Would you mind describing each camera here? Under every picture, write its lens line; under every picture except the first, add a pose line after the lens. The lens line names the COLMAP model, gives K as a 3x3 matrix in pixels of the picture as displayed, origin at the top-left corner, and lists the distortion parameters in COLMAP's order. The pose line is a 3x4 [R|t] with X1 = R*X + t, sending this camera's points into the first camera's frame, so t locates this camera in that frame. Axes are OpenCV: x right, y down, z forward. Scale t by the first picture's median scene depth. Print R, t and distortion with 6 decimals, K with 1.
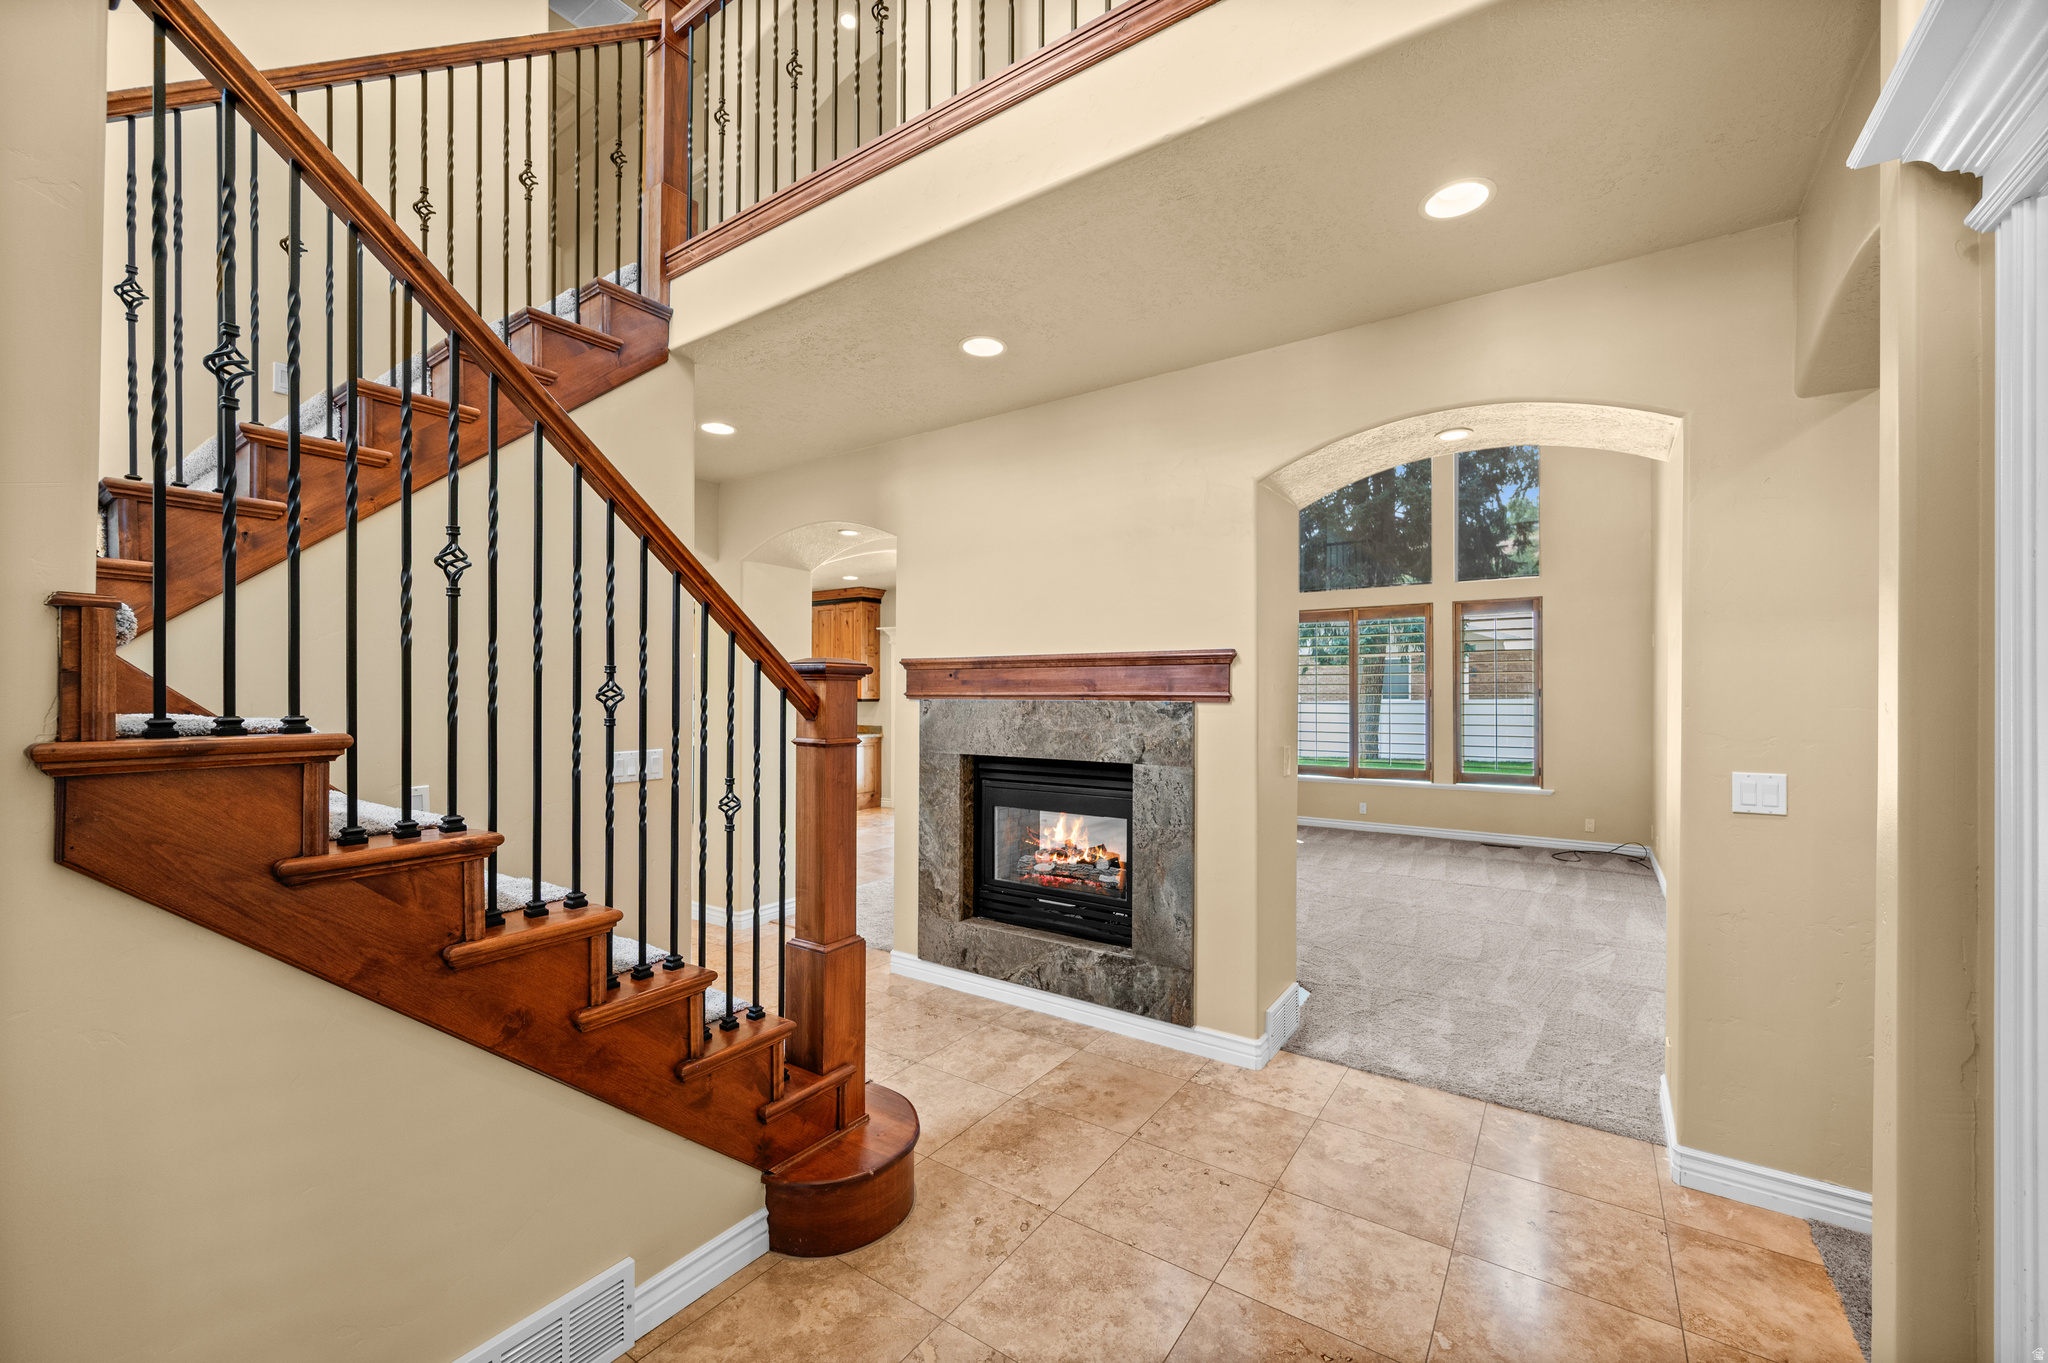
lens RADIAL K [[811.2, 0, 1029.9], [0, 811.2, 692.4], [0, 0, 1]] dist [0.000828, -0.000725]
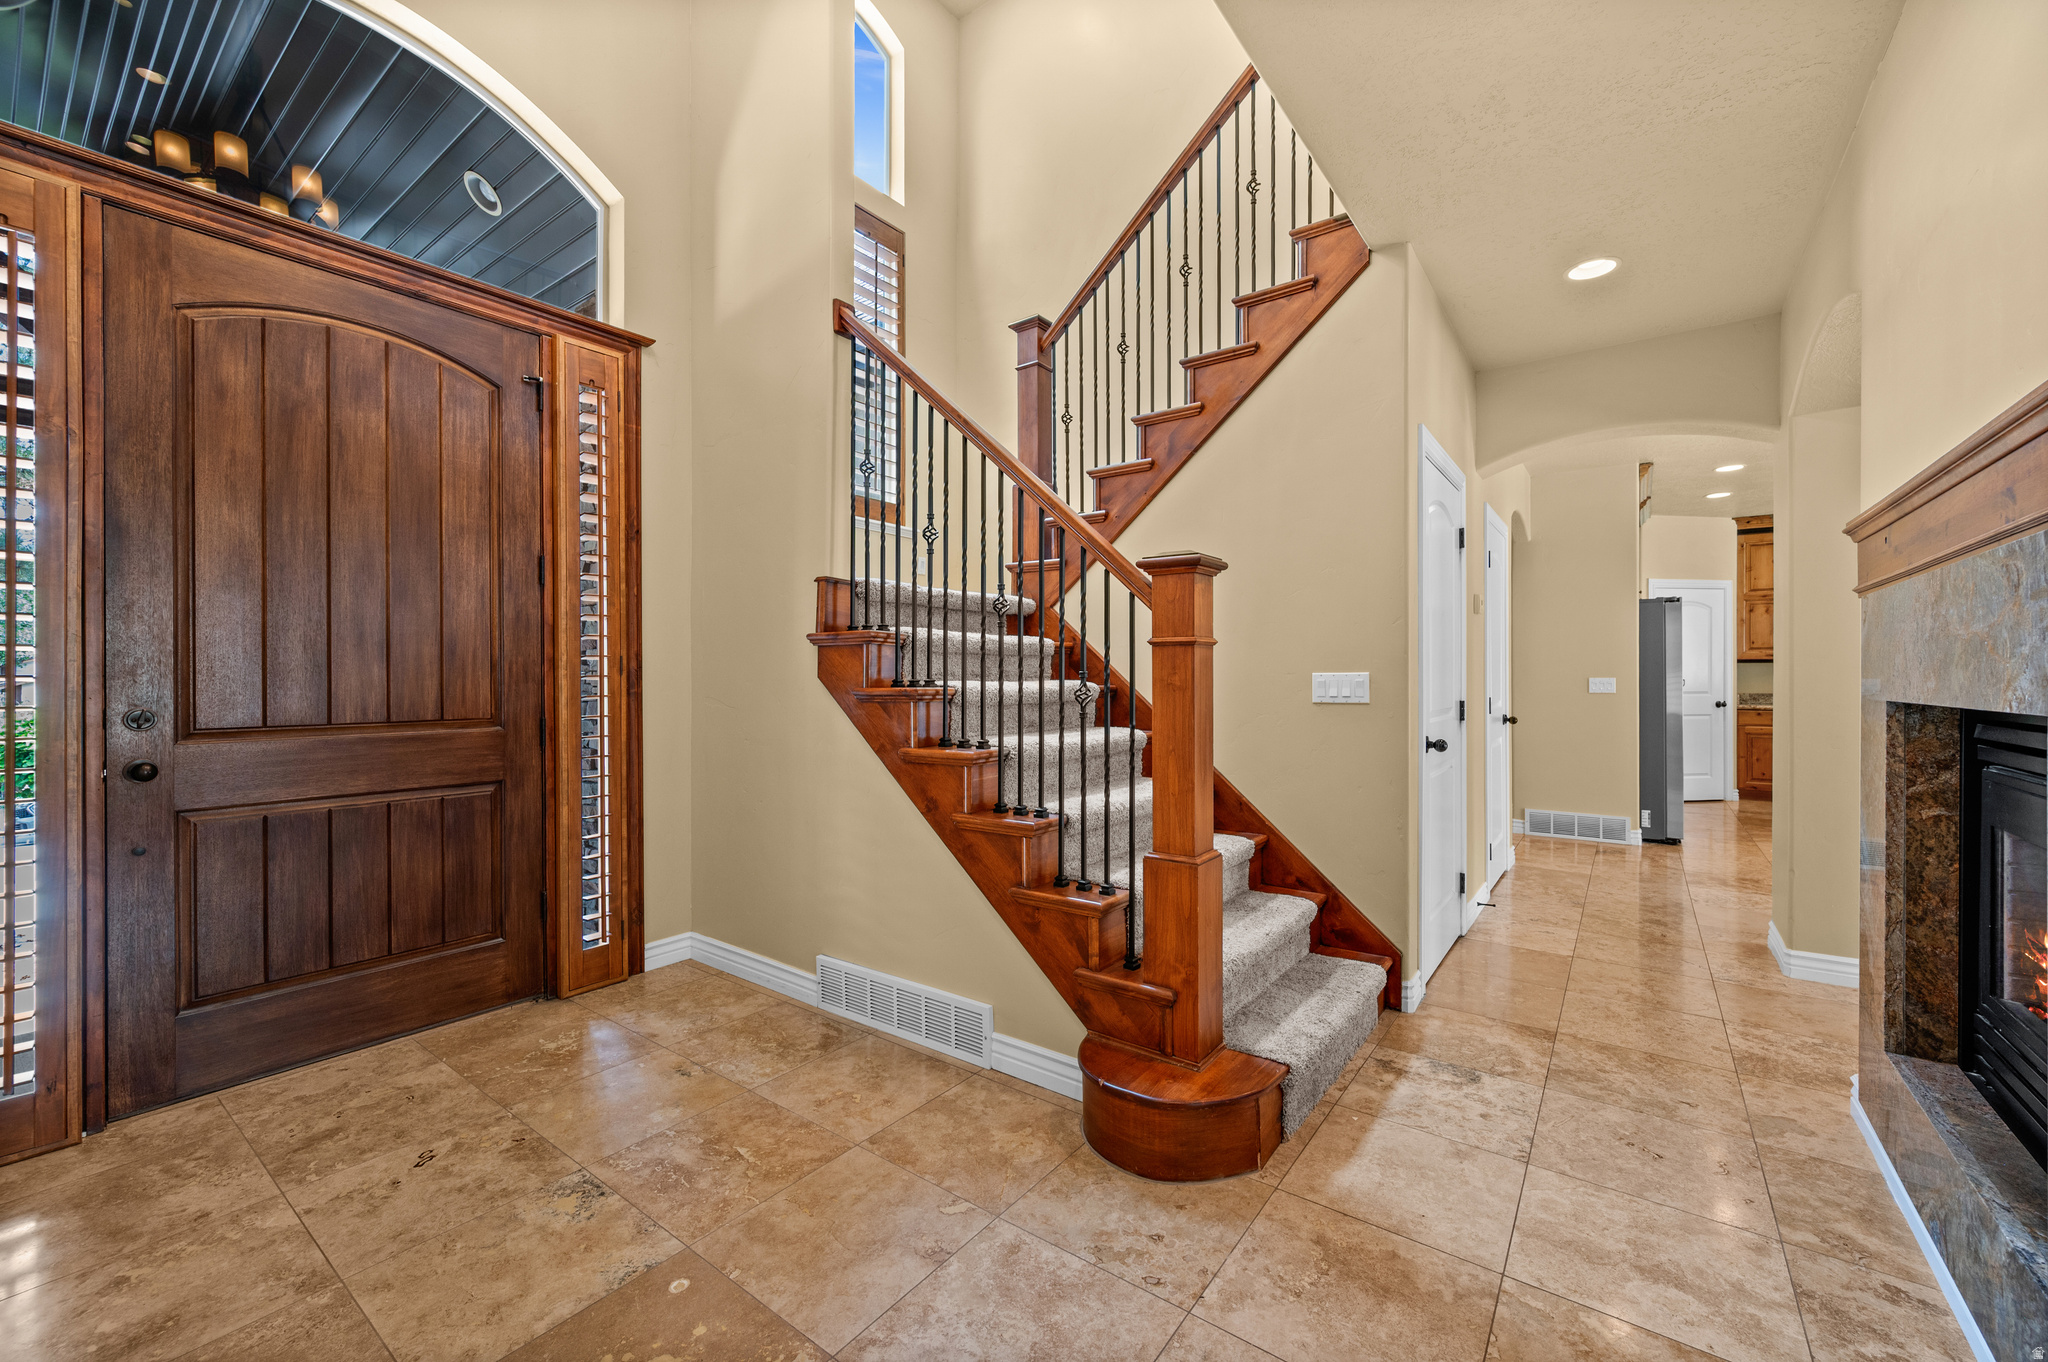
lens RADIAL K [[811.2, 0, 1028.6], [0, 811.2, 673.7], [0, 0, 1]] dist [0.000828, -0.000725]
pose [[-0.036882, -0.000894, -0.999319, 0.766605], [0.003391, 0.999994, -0.001020, 0.106934], [0.999314, -0.003426, -0.036879, 0.948692]]
